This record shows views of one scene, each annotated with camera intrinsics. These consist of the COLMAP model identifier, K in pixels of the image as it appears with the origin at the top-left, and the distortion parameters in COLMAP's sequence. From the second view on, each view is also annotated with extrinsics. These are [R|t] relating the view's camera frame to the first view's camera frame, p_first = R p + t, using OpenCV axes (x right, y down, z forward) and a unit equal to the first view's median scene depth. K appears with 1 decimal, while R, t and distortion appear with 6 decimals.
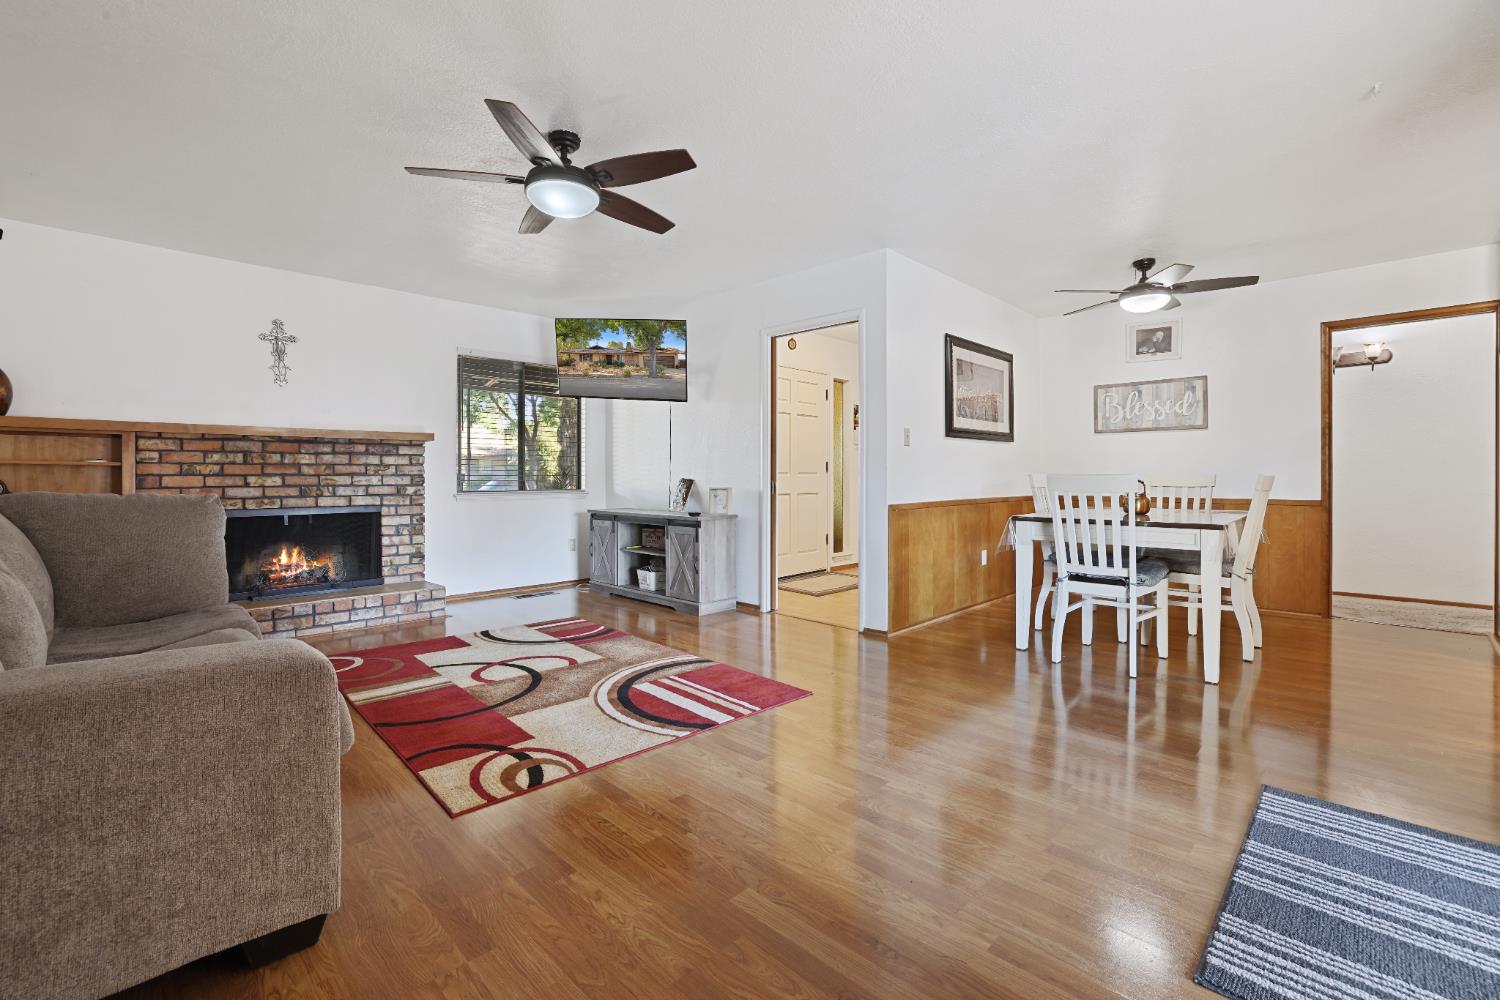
lens RADIAL K [[653.7, 0, 730.4], [0, 653.7, 474.9], [0, 0, 1]] dist [-0.034828, 0.009148]
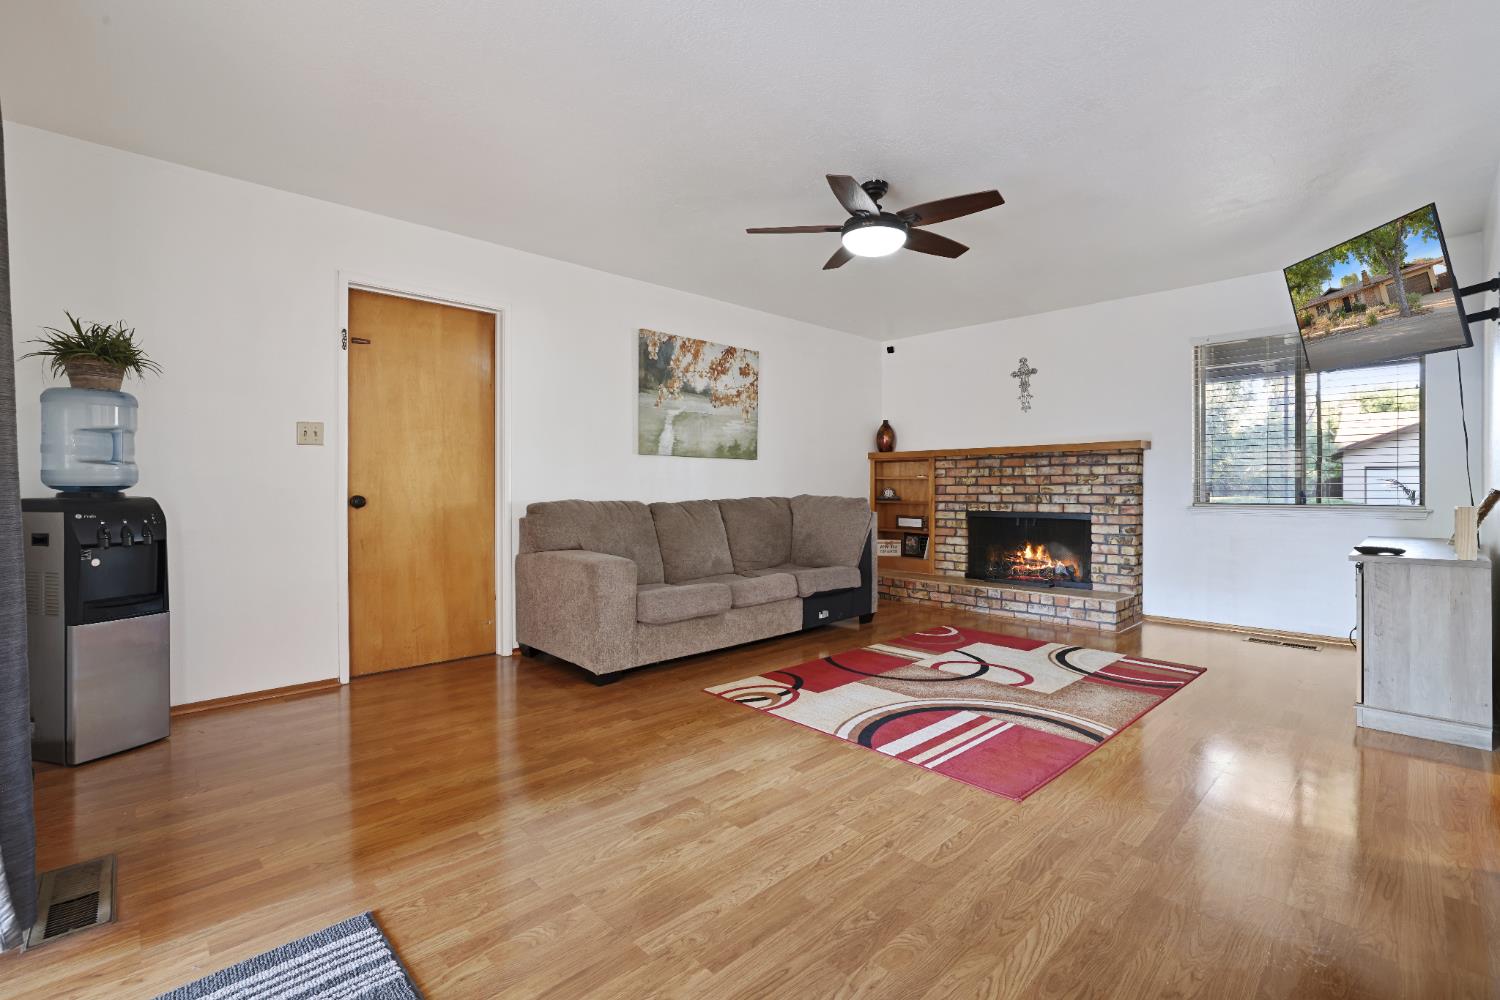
lens RADIAL K [[653.7, 0, 747.8], [0, 653.7, 495.3], [0, 0, 1]] dist [-0.034828, 0.009148]
pose [[0.003662, 0.012189, -0.999919, 0.535540], [0.005784, 0.999909, 0.012210, 0.001772], [0.999977, -0.005828, 0.003591, 0.476974]]
